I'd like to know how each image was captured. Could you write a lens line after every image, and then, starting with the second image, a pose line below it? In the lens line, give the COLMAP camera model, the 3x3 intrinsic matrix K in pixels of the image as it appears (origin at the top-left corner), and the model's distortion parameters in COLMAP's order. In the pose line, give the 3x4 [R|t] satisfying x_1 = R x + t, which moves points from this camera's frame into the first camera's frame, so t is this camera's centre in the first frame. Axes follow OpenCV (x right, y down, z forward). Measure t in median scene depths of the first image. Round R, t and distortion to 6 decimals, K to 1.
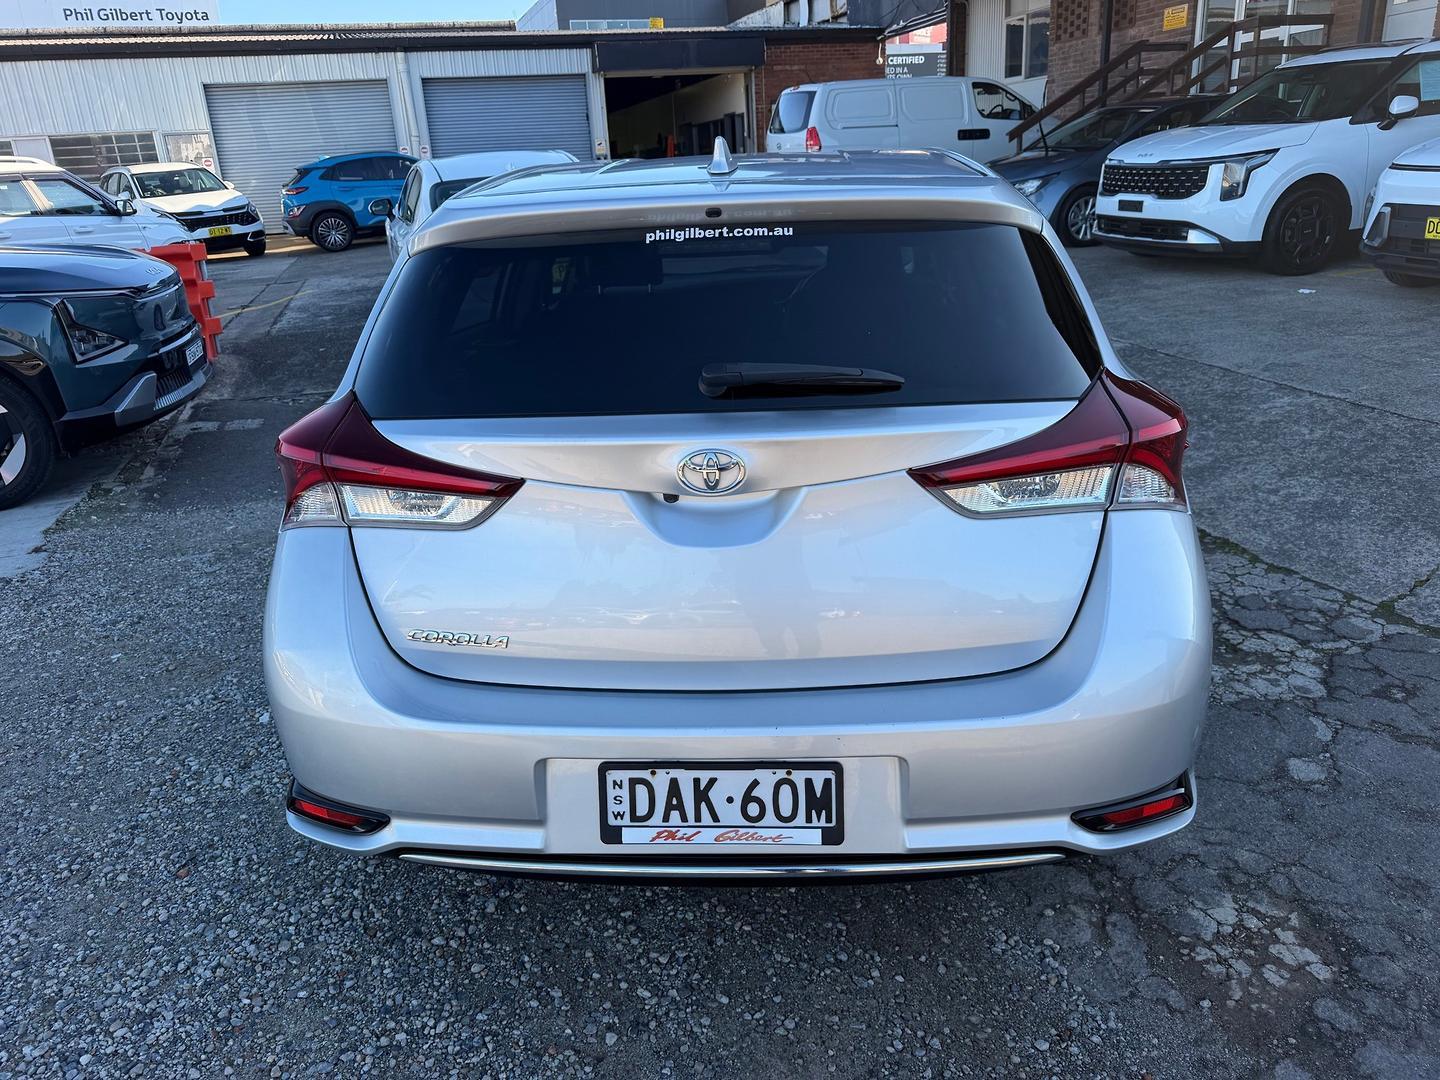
lens RADIAL K [[1026.3, 0, 717.3], [0, 1026.3, 530.1], [0, 0, 1]] dist [0.002198, -0.009473]
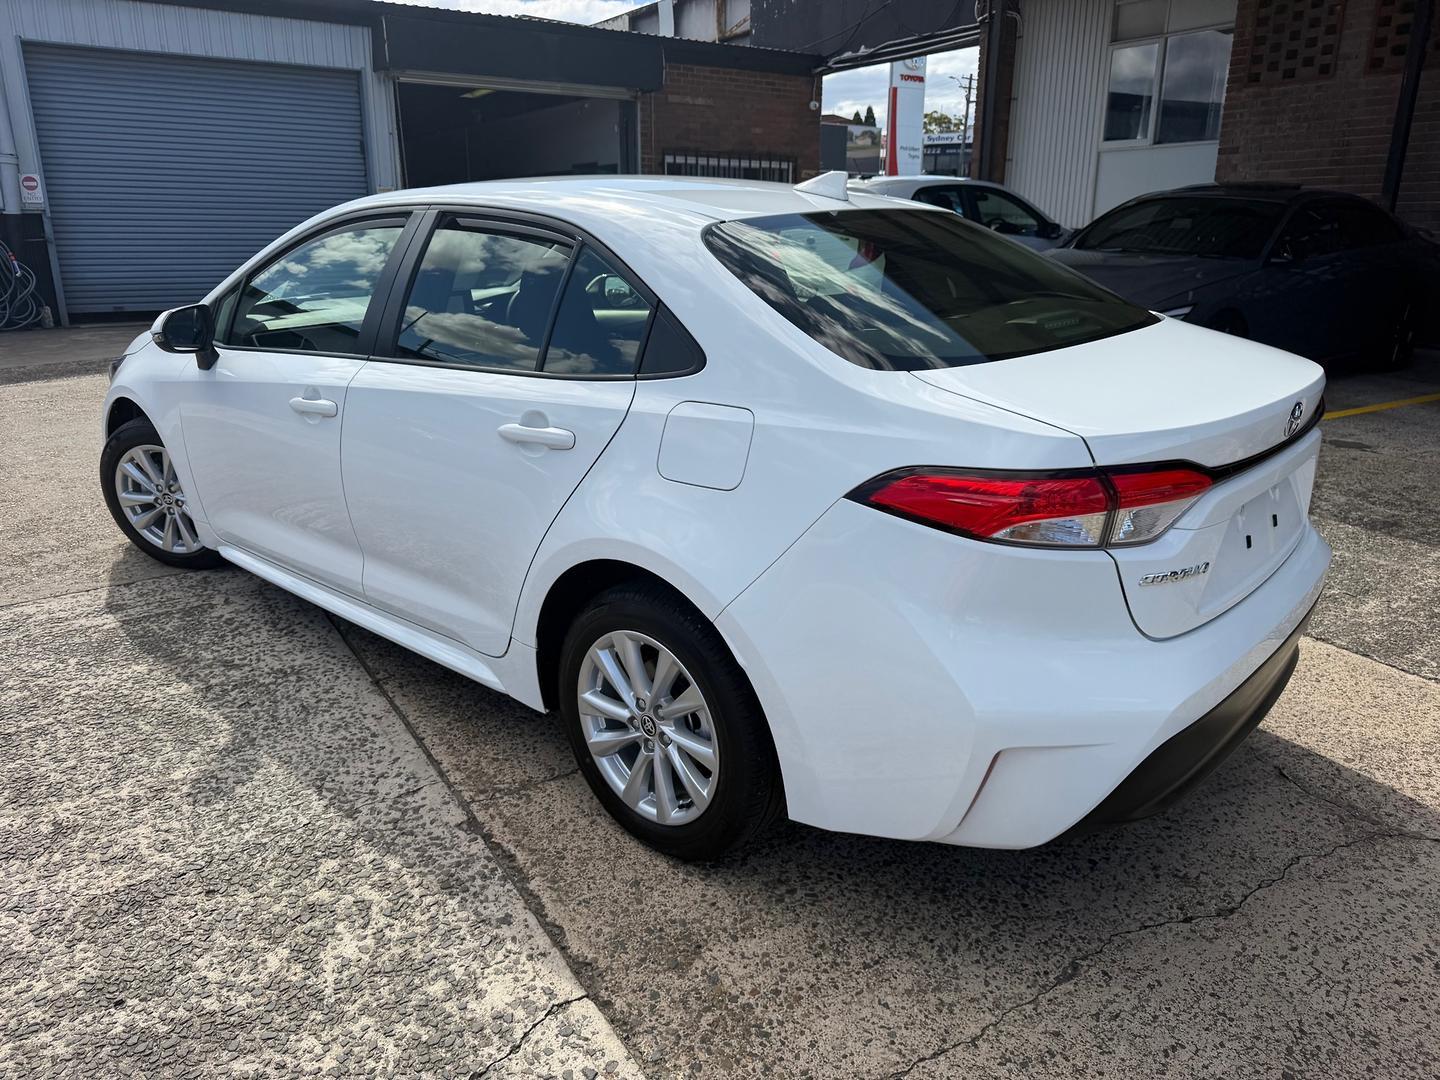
lens RADIAL K [[1026.3, 0, 715.3], [0, 1026.3, 542.0], [0, 0, 1]] dist [0.002198, -0.009473]
pose [[0.960782, -0.019231, 0.276636, -0.103809], [0.032762, 0.998478, -0.044375, -0.159888], [-0.275361, 0.051698, 0.959950, 0.430000]]
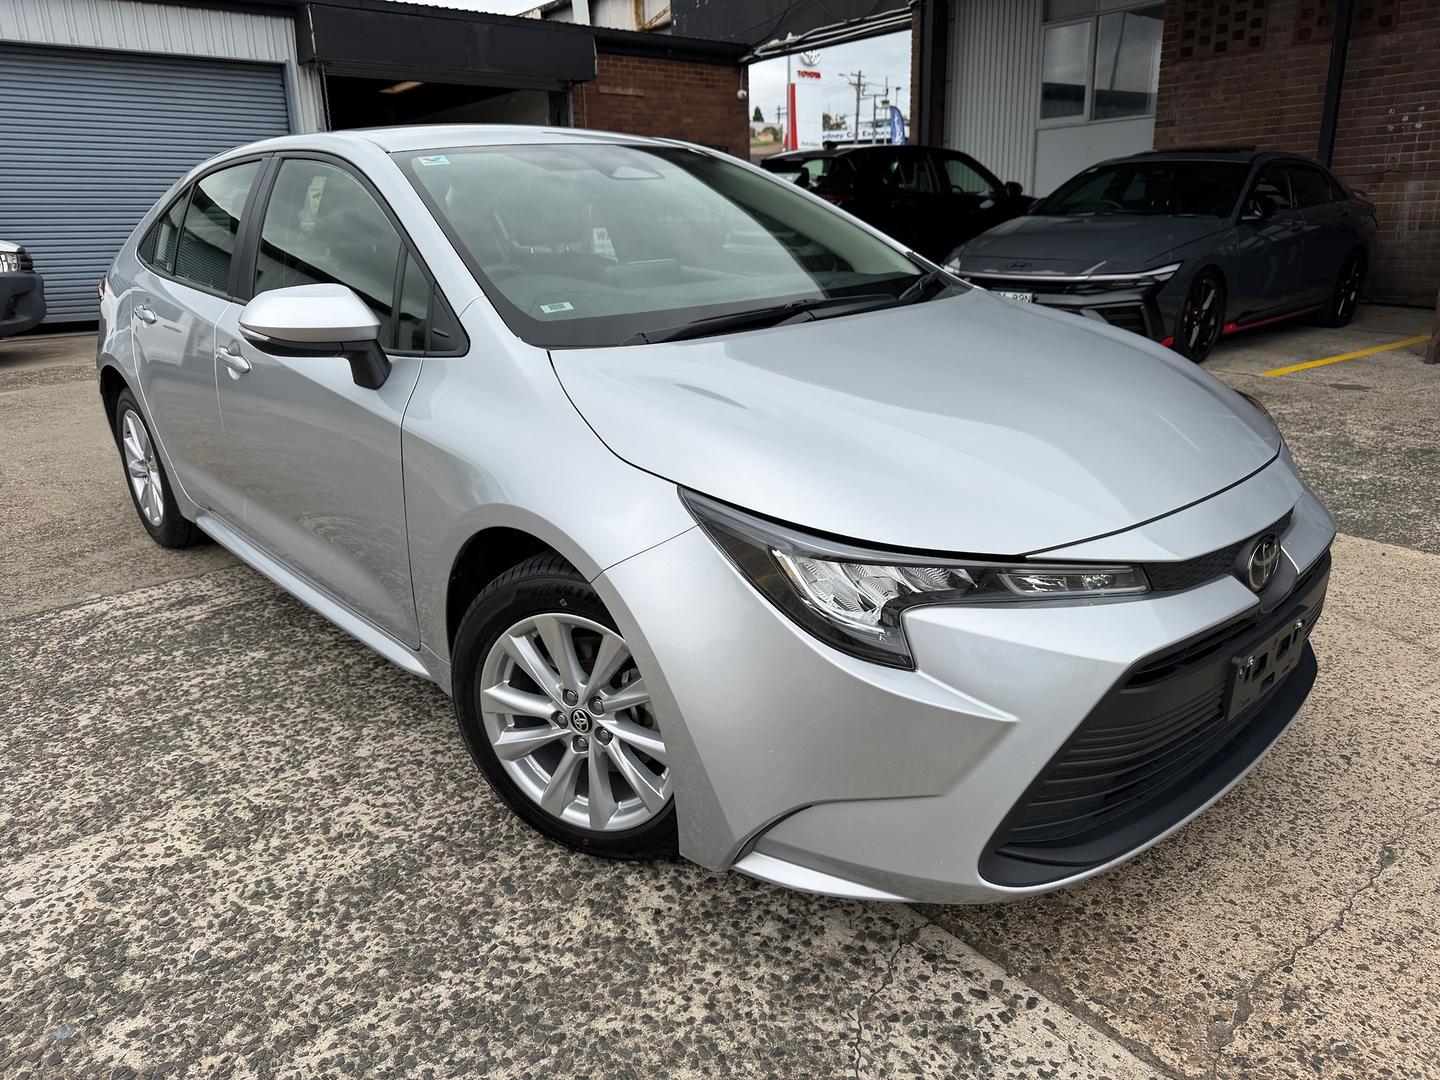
lens RADIAL K [[1026.3, 0, 716.7], [0, 1026.3, 544.5], [0, 0, 1]] dist [0.002198, -0.009473]
pose [[0.929392, -0.074873, 0.361420, -0.133174], [0.095542, 0.994636, -0.039635, -0.154550], [-0.356514, 0.071367, 0.931560, 0.444662]]
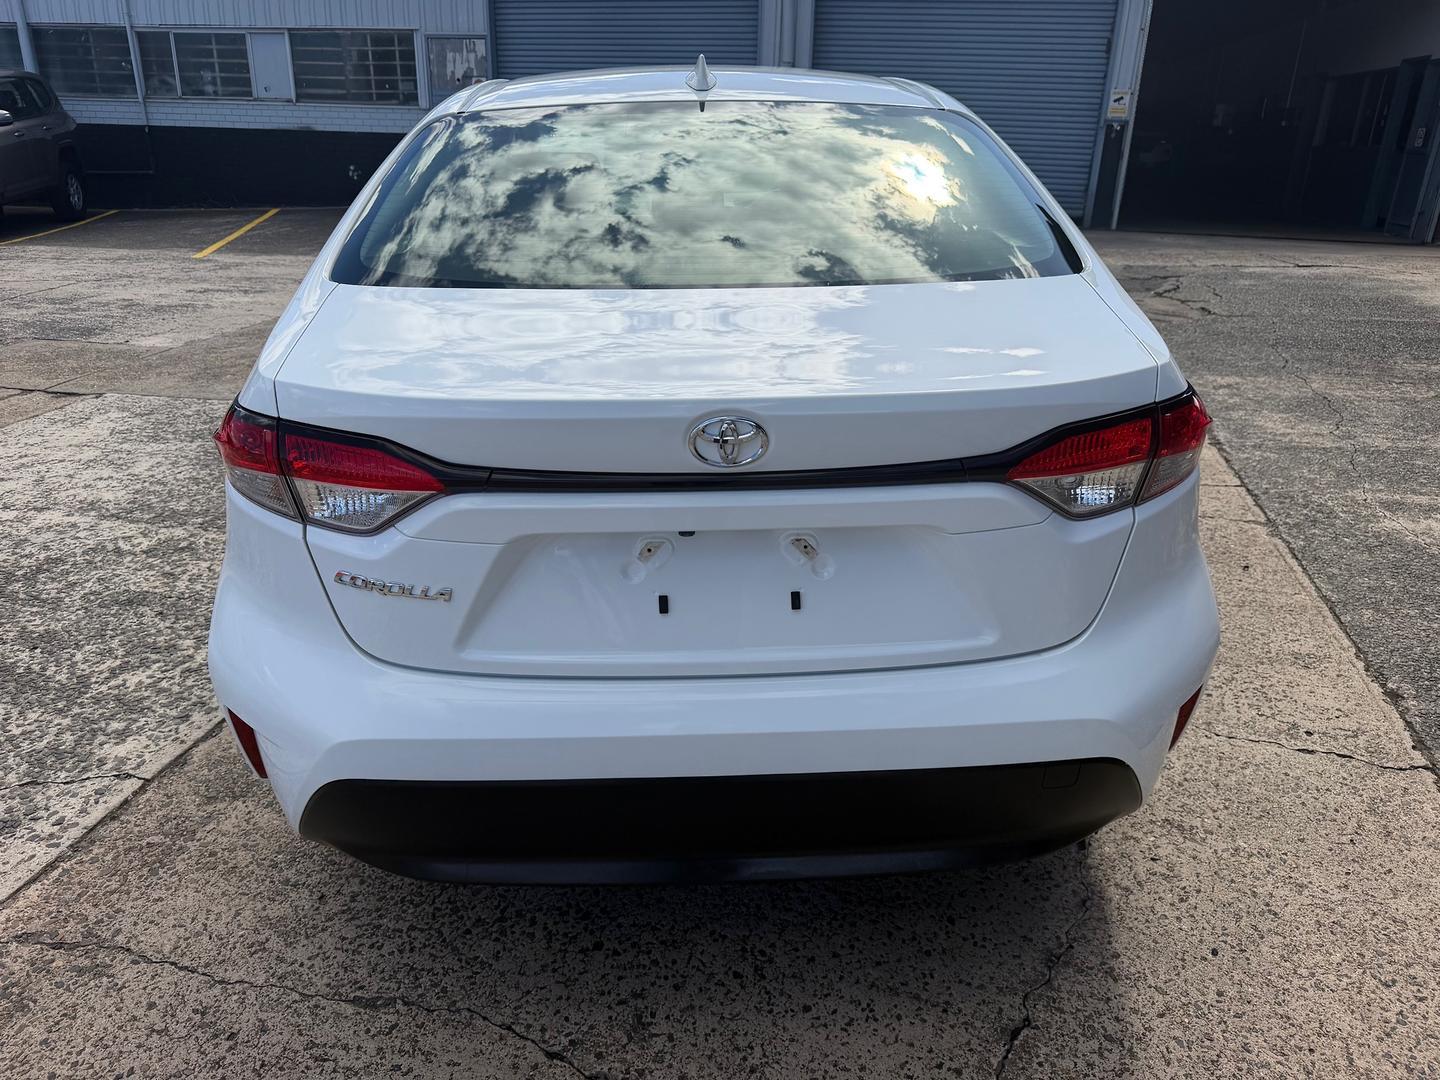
lens RADIAL K [[1026.3, 0, 716.5], [0, 1026.3, 543.3], [0, 0, 1]] dist [0.002198, -0.009473]
pose [[0.864546, 0.259701, -0.430251, -0.007106], [-0.233200, 0.965688, 0.114301, -0.173495], [0.445172, 0.001516, 0.895444, 0.450217]]
